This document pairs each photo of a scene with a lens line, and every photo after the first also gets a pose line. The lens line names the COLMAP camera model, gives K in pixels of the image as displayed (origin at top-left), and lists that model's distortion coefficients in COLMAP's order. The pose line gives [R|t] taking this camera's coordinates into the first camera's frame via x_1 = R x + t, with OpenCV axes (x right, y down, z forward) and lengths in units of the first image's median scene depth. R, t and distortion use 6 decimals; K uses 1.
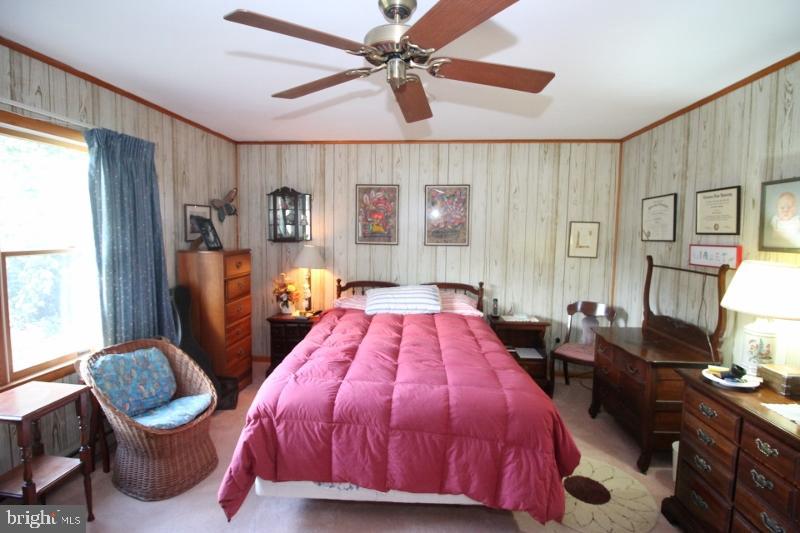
lens RADIAL K [[371.8, 0, 400.7], [0, 371.8, 257.4], [0, 0, 1]] dist [0.001494, -0.016100]
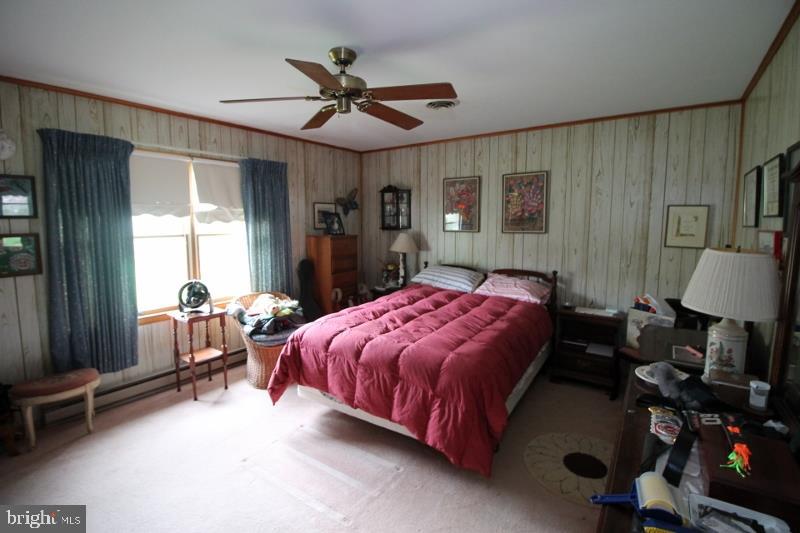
lens RADIAL K [[372.1, 0, 401.4], [0, 372.1, 255.6], [0, 0, 1]] dist [-0.012668, -0.001075]
pose [[0.861803, 0.033159, -0.506158, 0.361119], [-0.022702, 0.999383, 0.026817, 0.010226], [0.506734, -0.011620, 0.862024, -0.042558]]
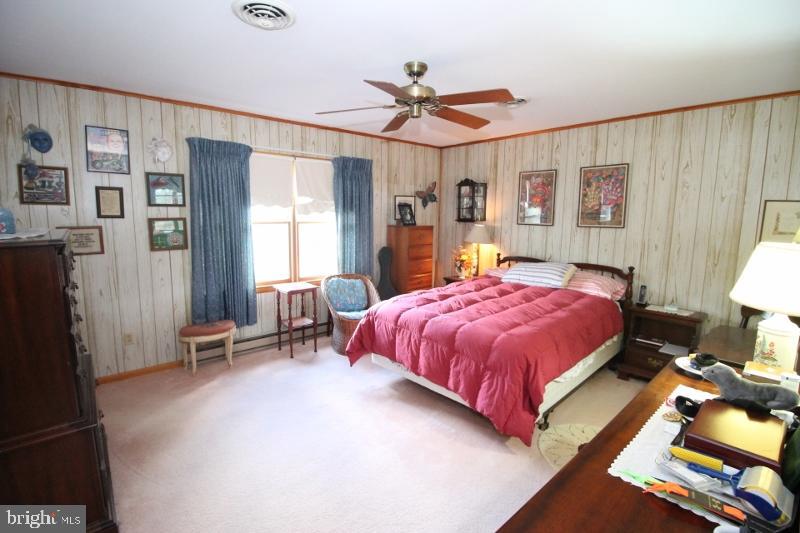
lens RADIAL K [[371.8, 0, 400.7], [0, 371.8, 257.4], [0, 0, 1]] dist [0.001494, -0.016100]
pose [[0.720439, 0.078548, -0.689055, 0.442774], [-0.051496, 0.996881, 0.059798, 0.016879], [0.691603, -0.007597, 0.722237, -0.088673]]
